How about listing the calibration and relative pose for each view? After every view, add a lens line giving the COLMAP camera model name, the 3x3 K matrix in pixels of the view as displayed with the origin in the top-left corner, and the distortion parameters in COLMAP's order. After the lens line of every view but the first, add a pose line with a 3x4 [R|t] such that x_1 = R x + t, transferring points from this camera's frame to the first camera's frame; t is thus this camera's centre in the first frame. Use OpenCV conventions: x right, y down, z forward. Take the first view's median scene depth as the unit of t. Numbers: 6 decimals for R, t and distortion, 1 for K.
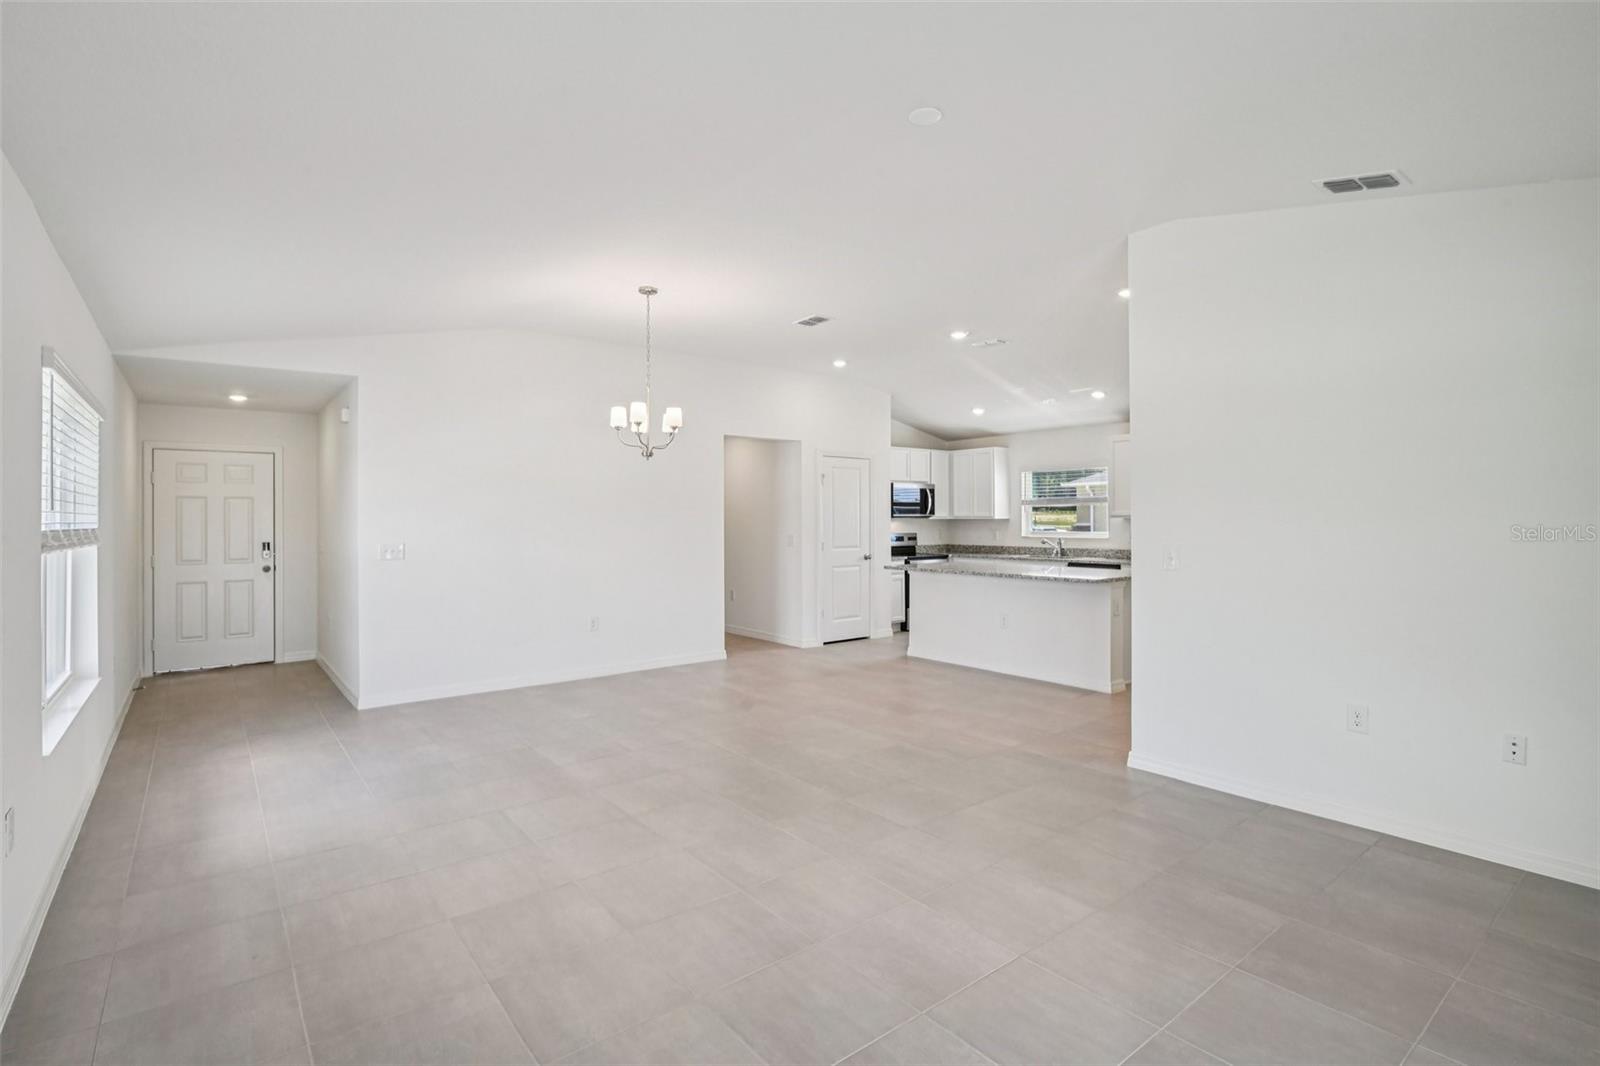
lens RADIAL K [[760.1, 0, 796.4], [0, 760.1, 517.1], [0, 0, 1]] dist [-0.008409, 0.000292]
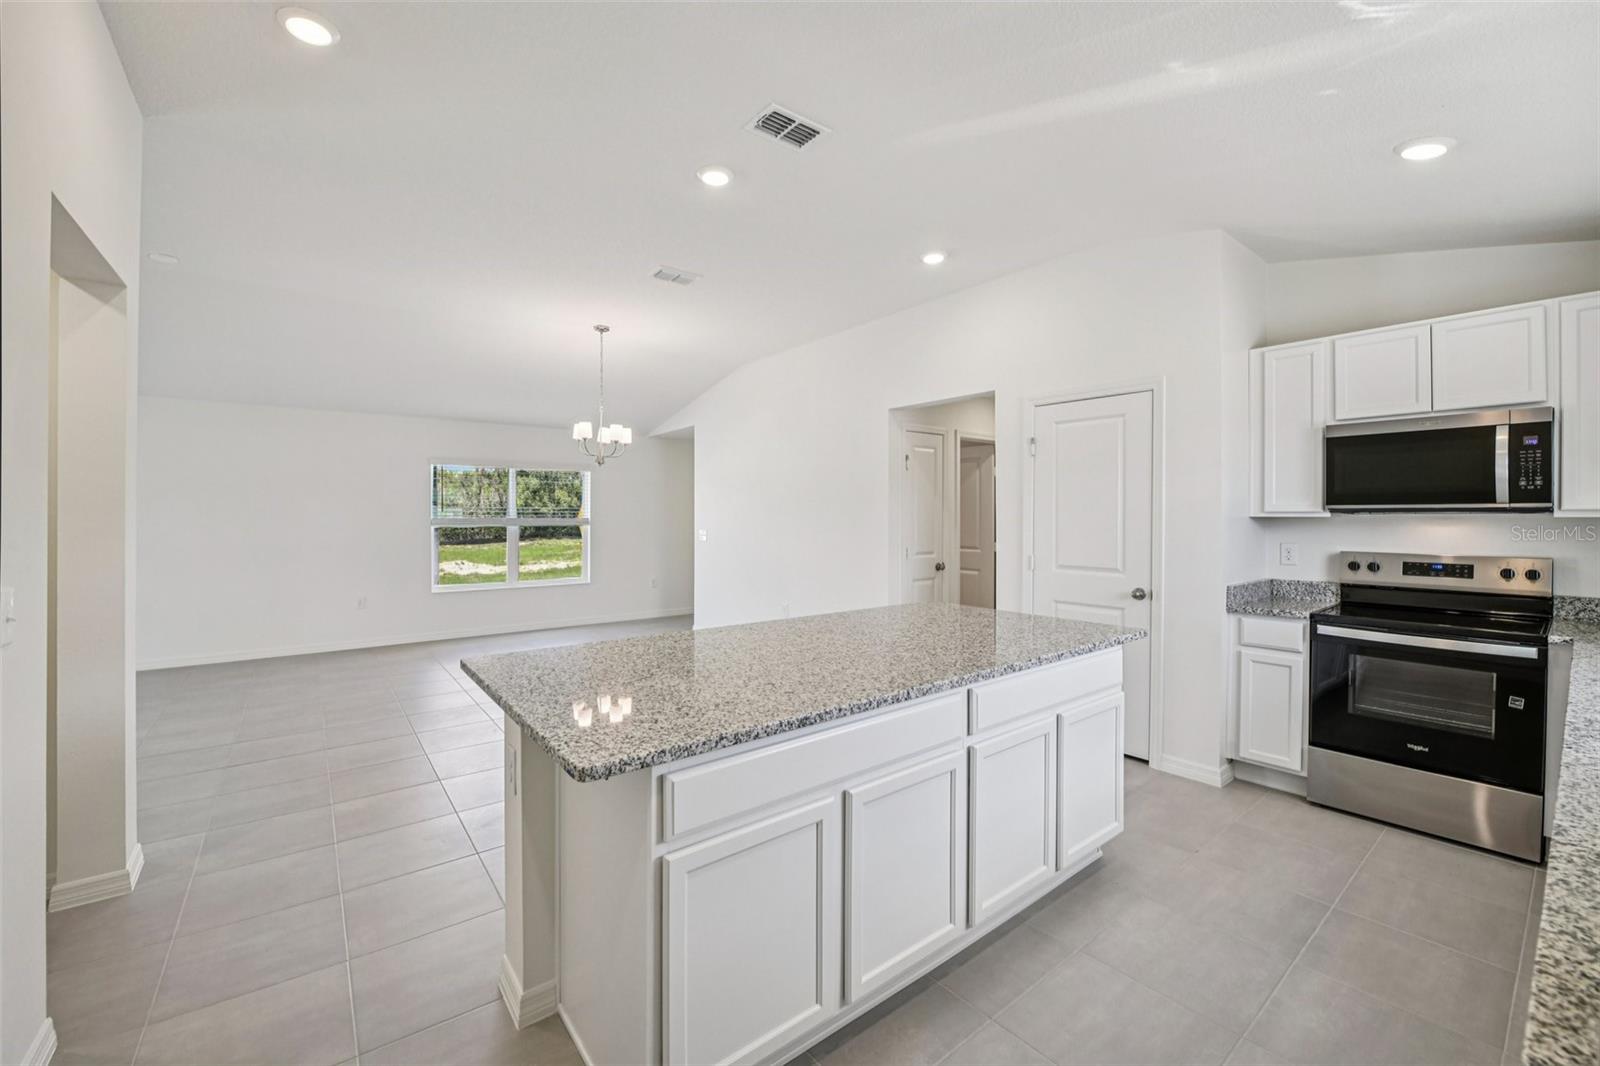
lens RADIAL K [[644.3, 0, 796.9], [0, 644.3, 519.2], [0, 0, 1]] dist [-0.002401, -0.007757]
pose [[0.003897, 0.006884, -0.999969, 0.594715], [0.000663, 0.999976, 0.006886, 0.002353], [0.999992, -0.000689, 0.003892, 0.924883]]
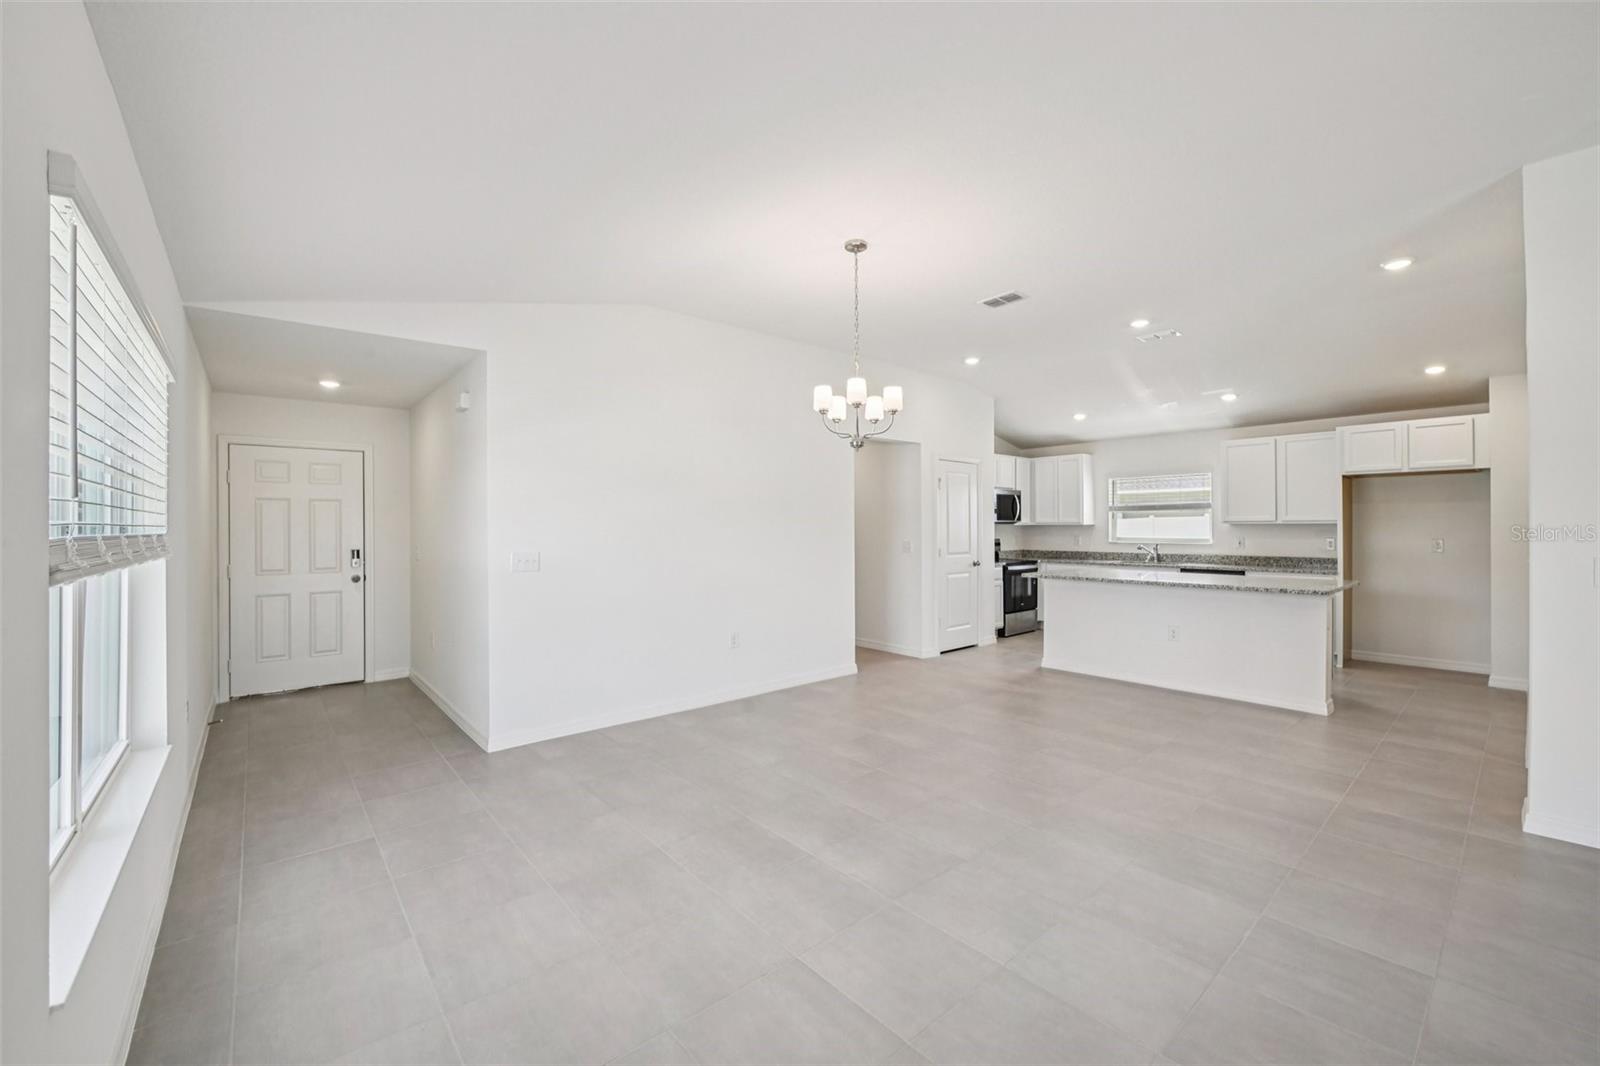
lens RADIAL K [[641.3, 0, 799.4], [0, 641.3, 526.0], [0, 0, 1]] dist [-0.017565, -0.000136]
pose [[0.999110, 0.000713, 0.042175, -0.200565], [-0.000818, 0.999997, 0.002471, 0.002931], [-0.042173, -0.002503, 0.999107, 0.216763]]
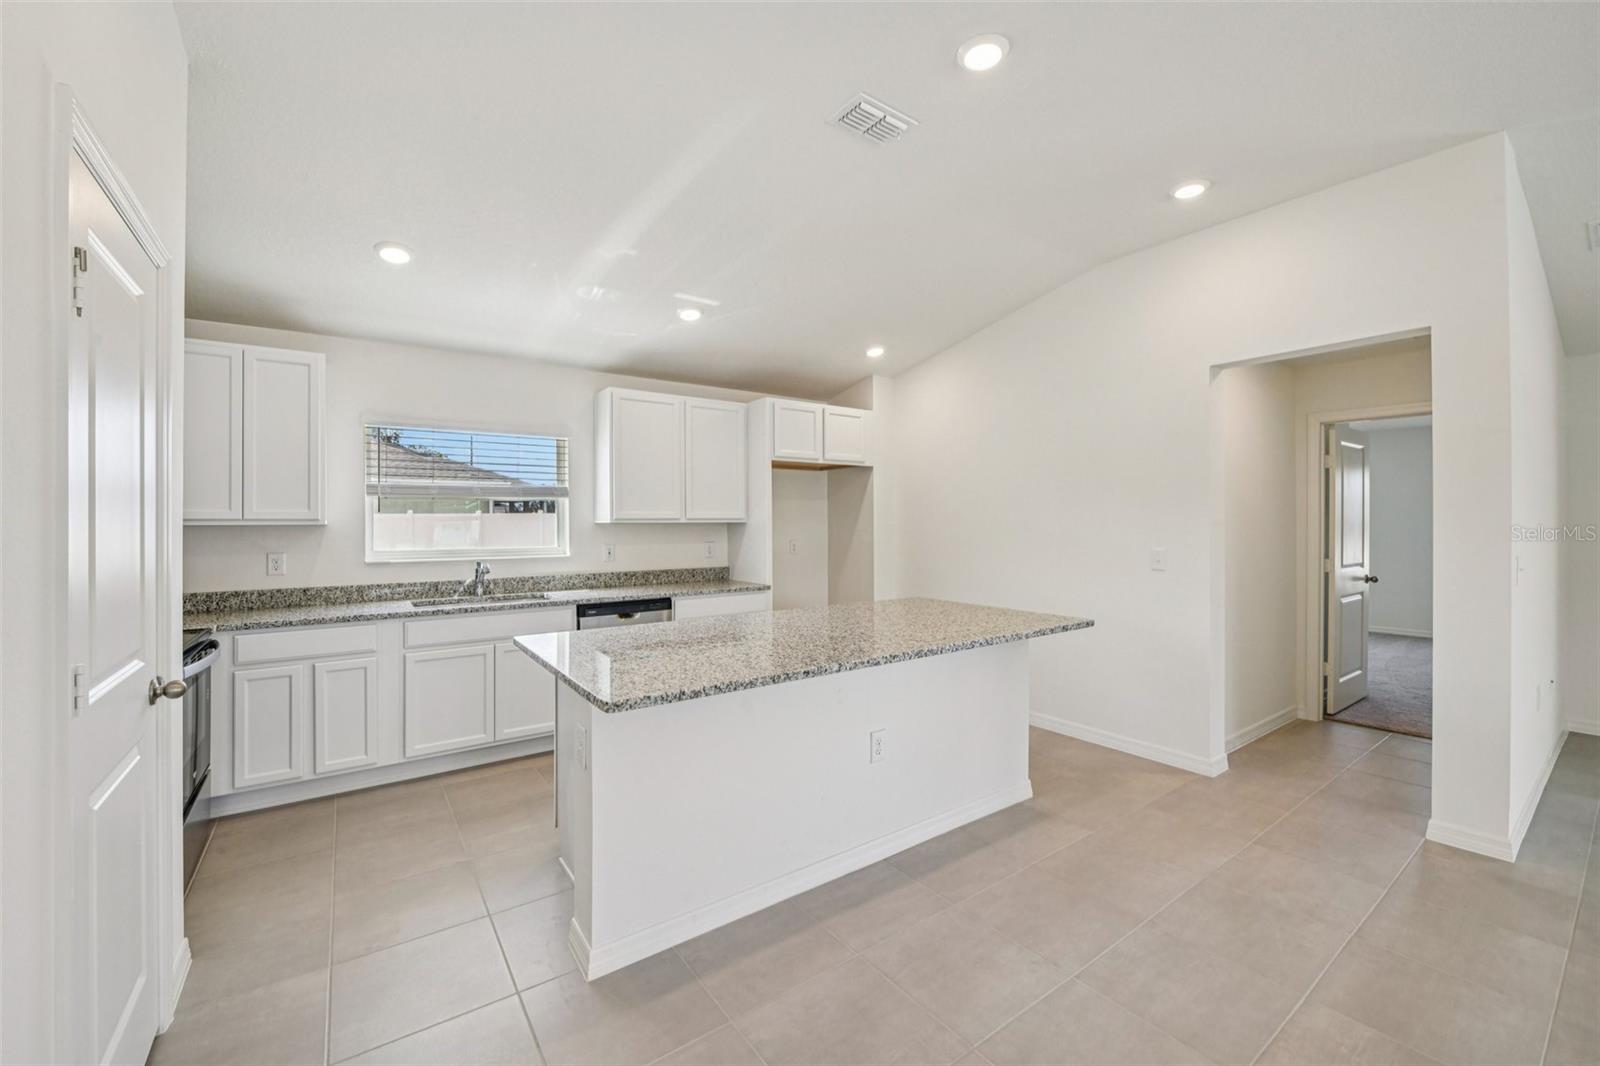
lens RADIAL K [[641.3, 0, 799.4], [0, 641.3, 526.0], [0, 0, 1]] dist [-0.017565, -0.000136]
pose [[0.036947, -0.001570, 0.999316, -0.106011], [0.001119, 0.999998, 0.001530, 0.003783], [-0.999317, 0.001062, 0.036949, 0.948478]]
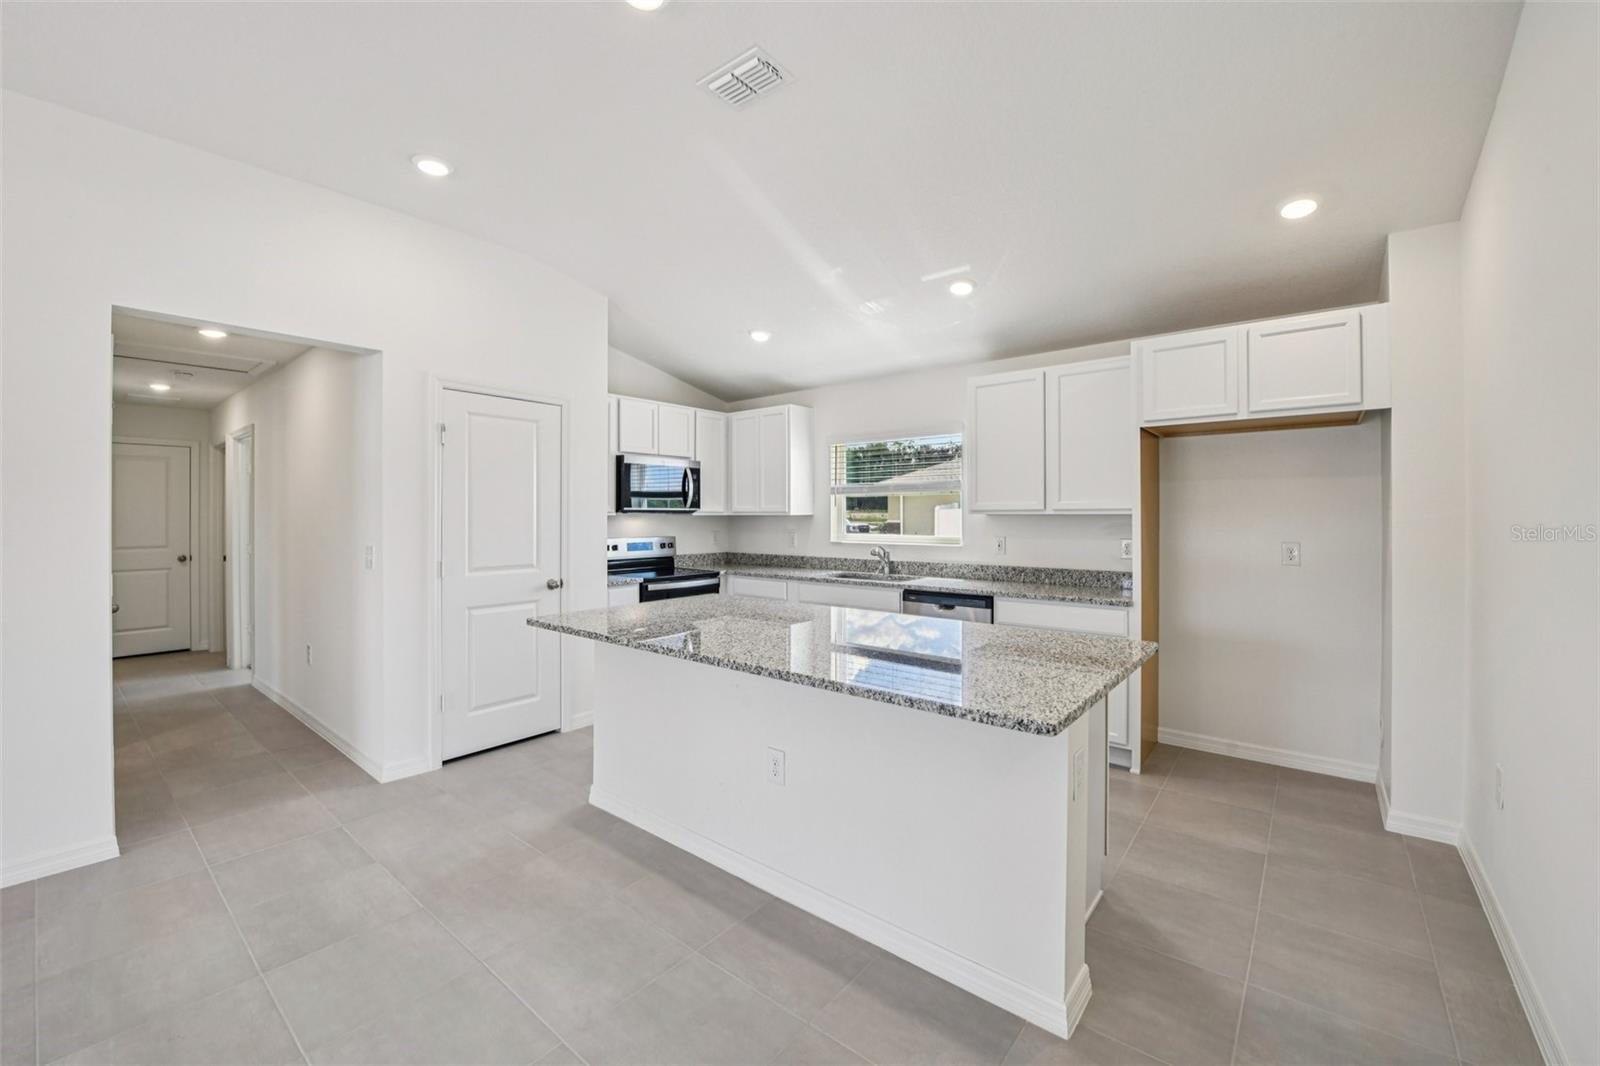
lens RADIAL K [[644.3, 0, 796.9], [0, 644.3, 519.2], [0, 0, 1]] dist [-0.002401, -0.007757]
pose [[0.975538, 0.002037, 0.219820, 0.190842], [-0.003725, 0.999967, 0.007265, 0.002246], [-0.219798, -0.007906, 0.975513, 0.605844]]
